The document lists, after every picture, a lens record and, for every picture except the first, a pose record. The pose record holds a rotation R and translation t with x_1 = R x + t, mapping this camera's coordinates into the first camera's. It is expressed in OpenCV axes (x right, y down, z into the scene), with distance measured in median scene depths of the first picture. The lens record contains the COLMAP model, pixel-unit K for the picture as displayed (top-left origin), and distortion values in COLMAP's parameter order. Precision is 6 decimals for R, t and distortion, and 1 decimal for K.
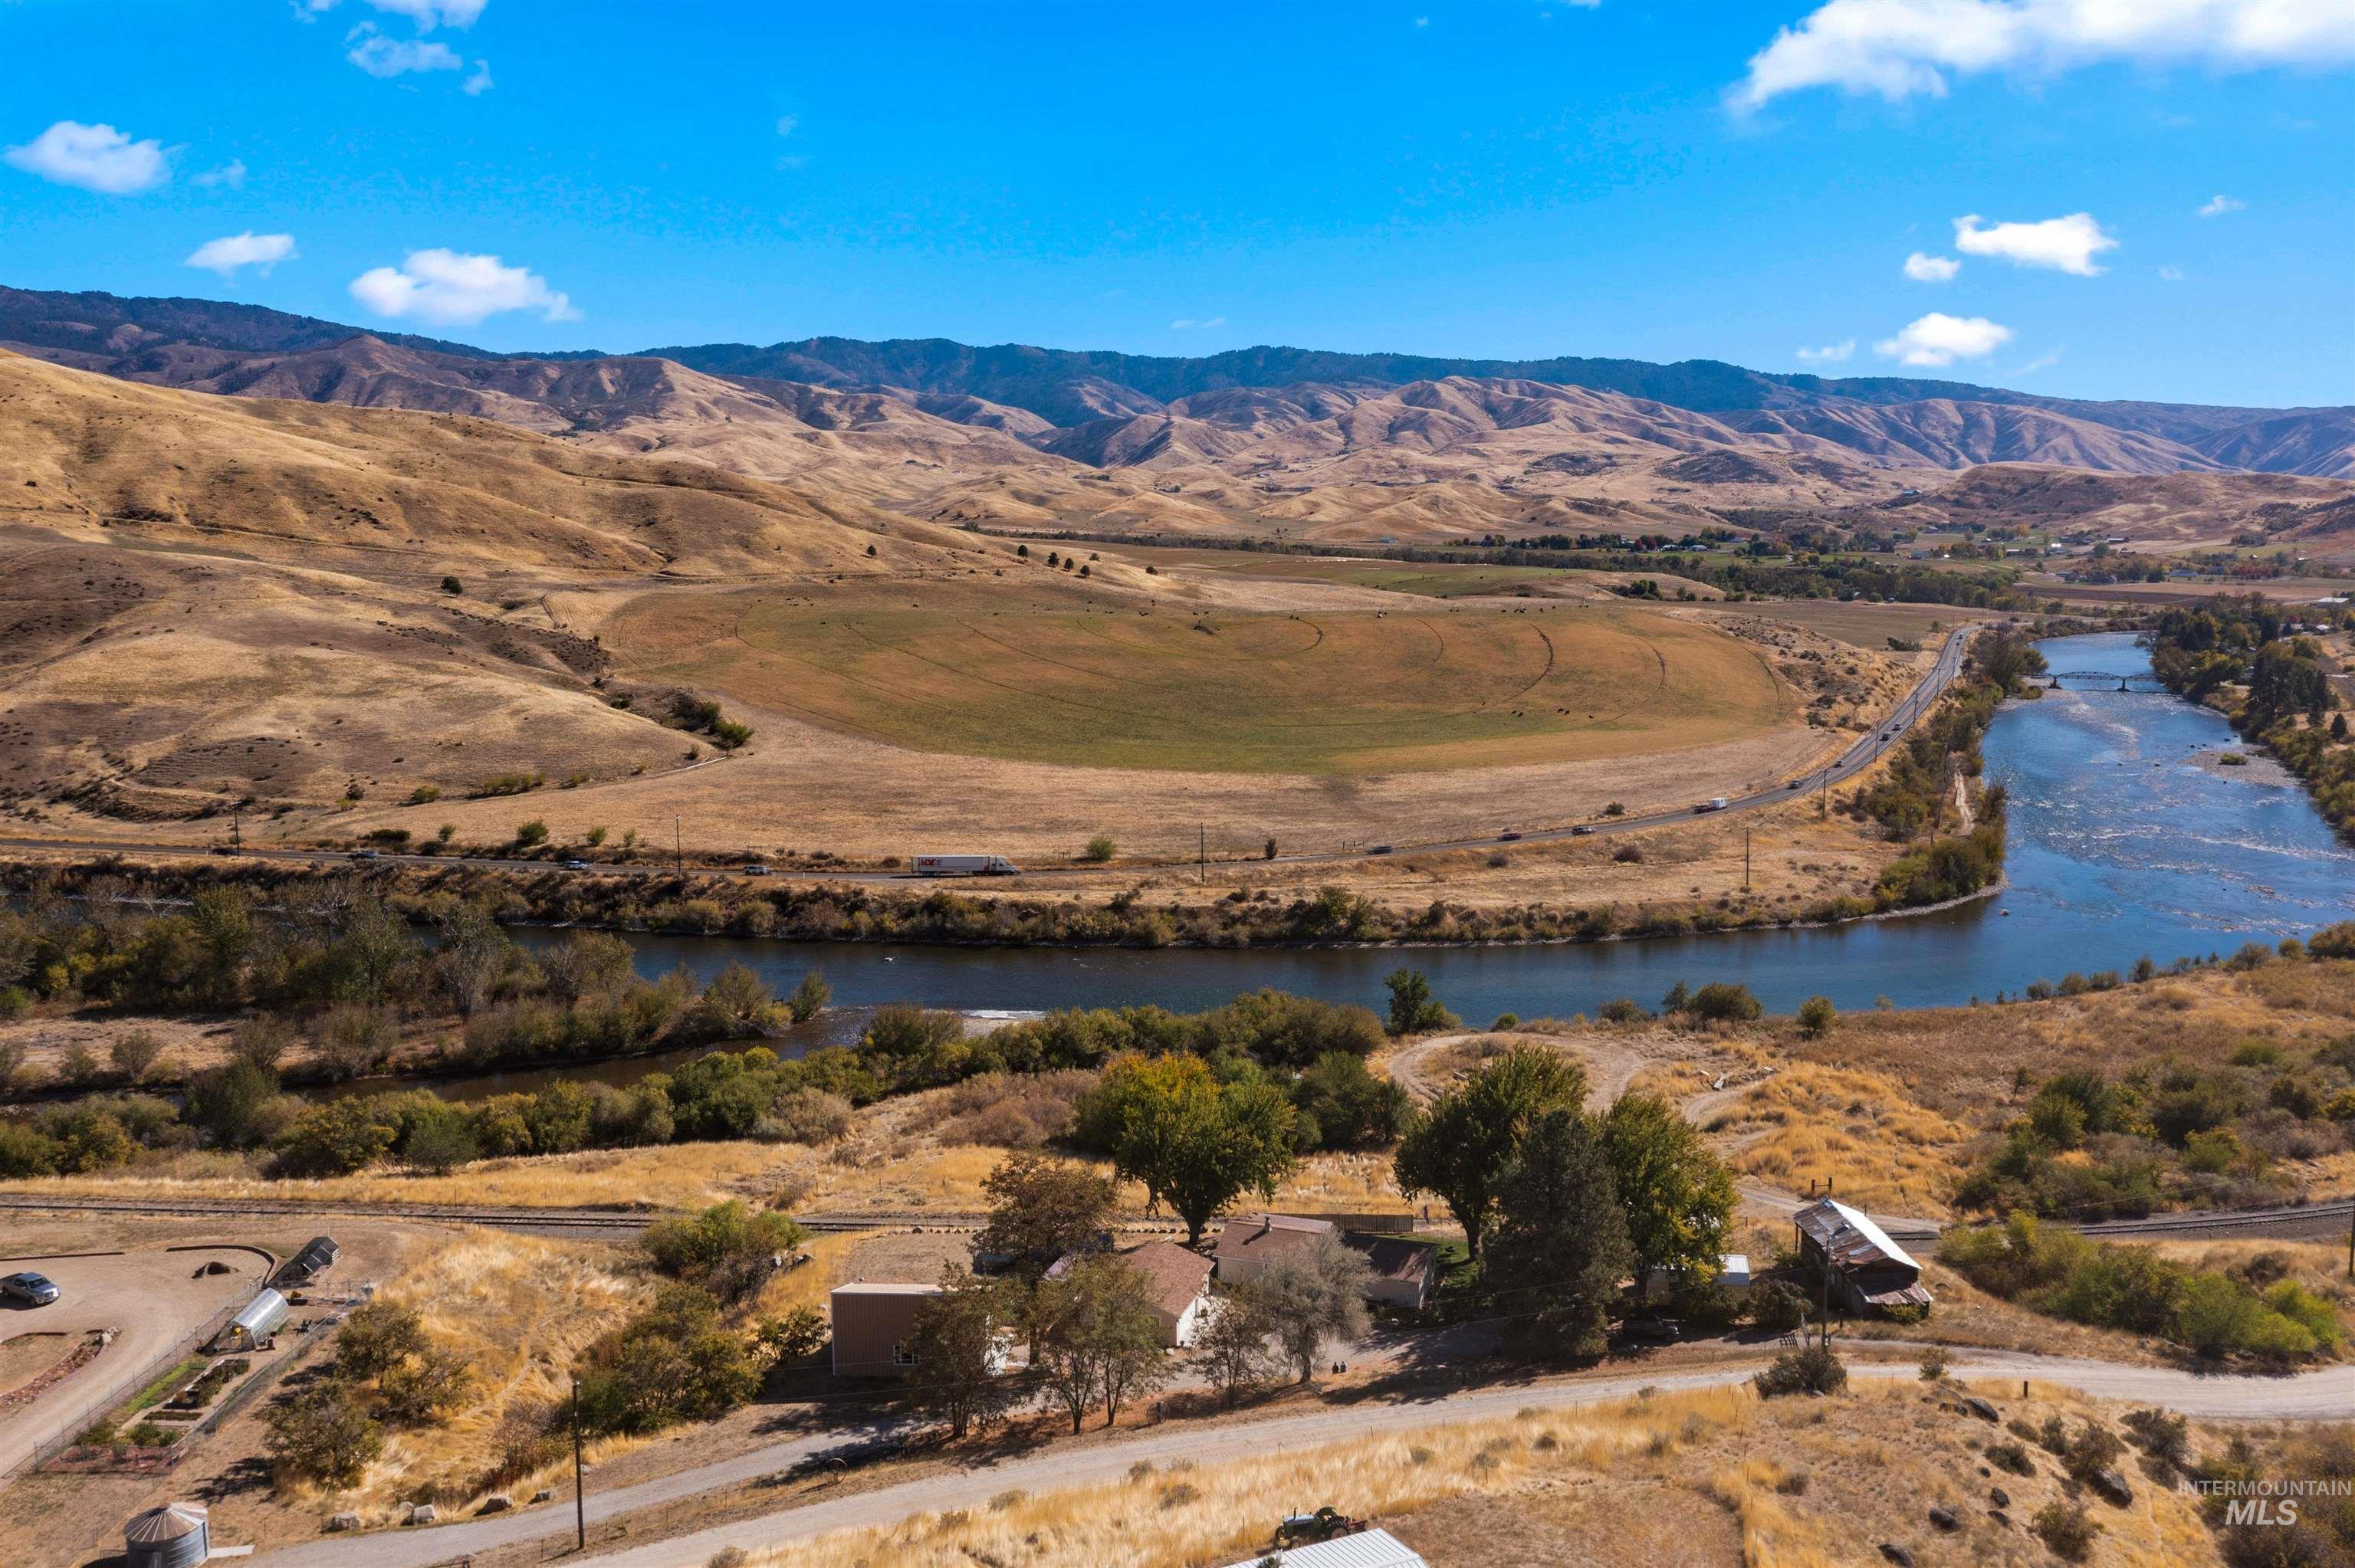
lens RADIAL K [[1863.9, 0, 1179.8], [0, 1863.9, 709.1], [0, 0, 1]] dist [-0.008362, -0.009977]
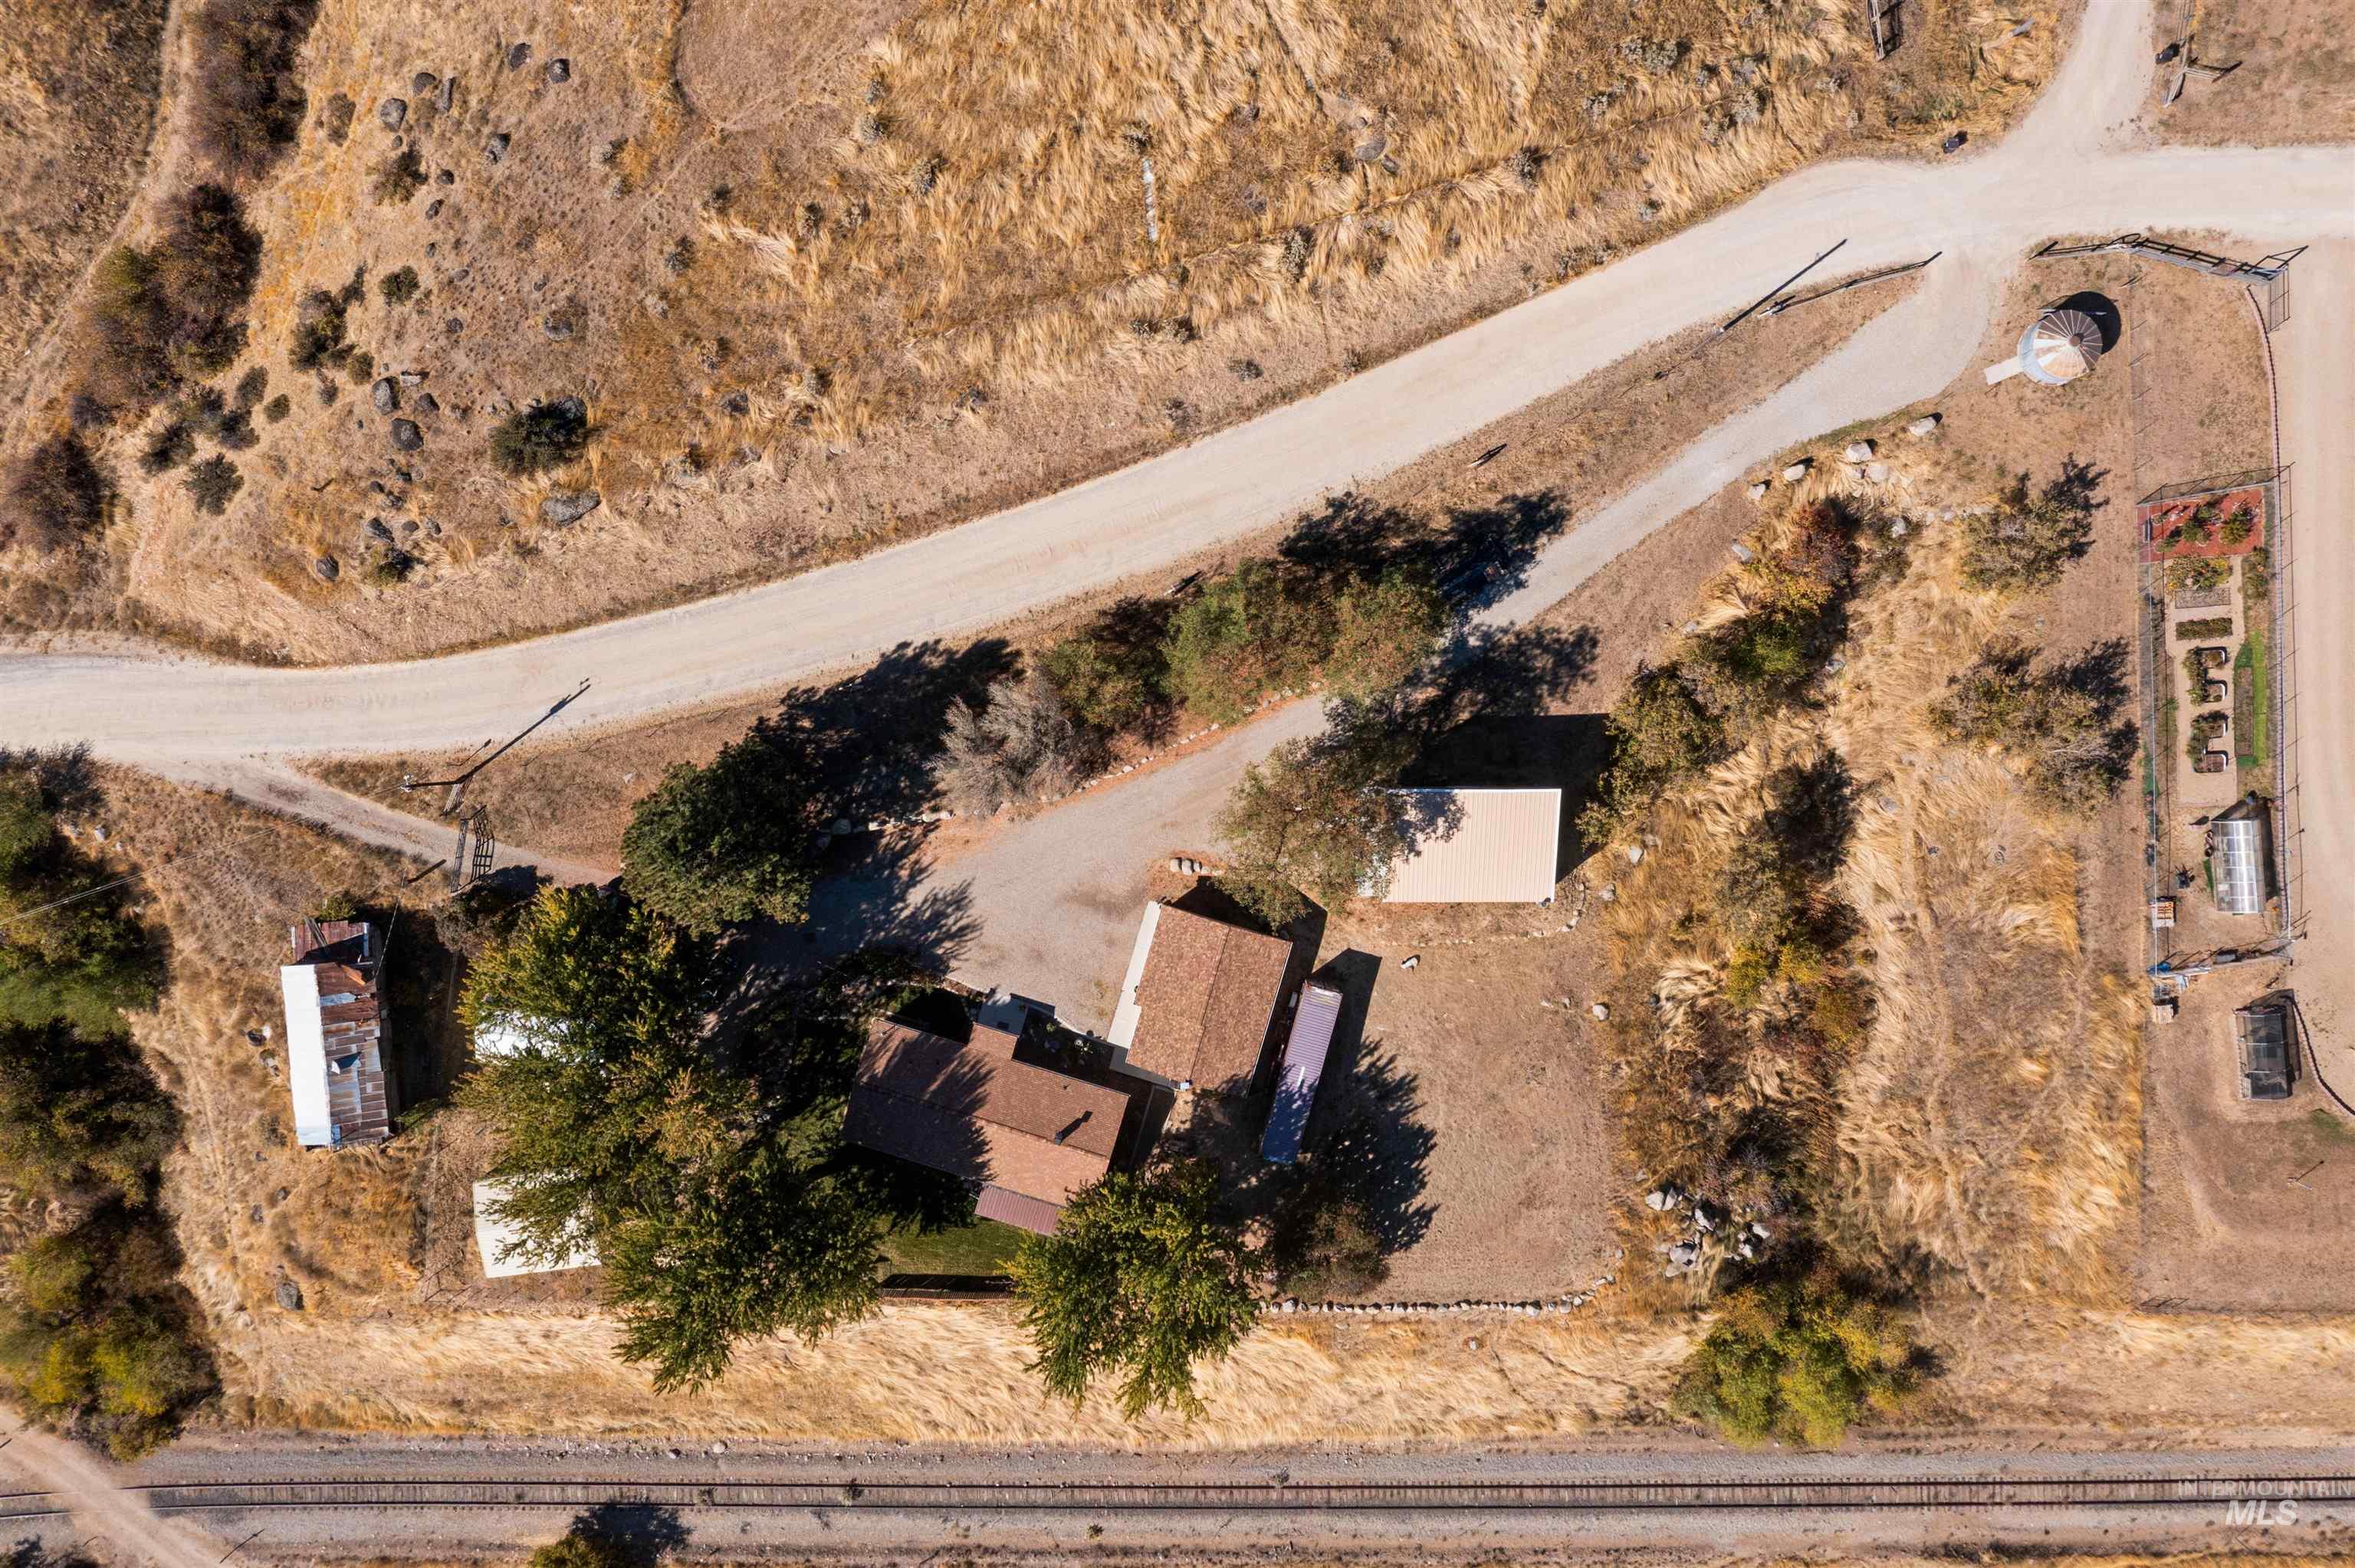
lens RADIAL K [[1863.9, 0, 1179.8], [0, 1863.9, 709.1], [0, 0, 1]] dist [-0.008362, -0.009977]
pose [[-0.999347, 0.032540, 0.015678, -0.026130], [0.012211, -0.104152, 0.994486, -0.589601], [0.033993, 0.994029, 0.103687, 0.927877]]
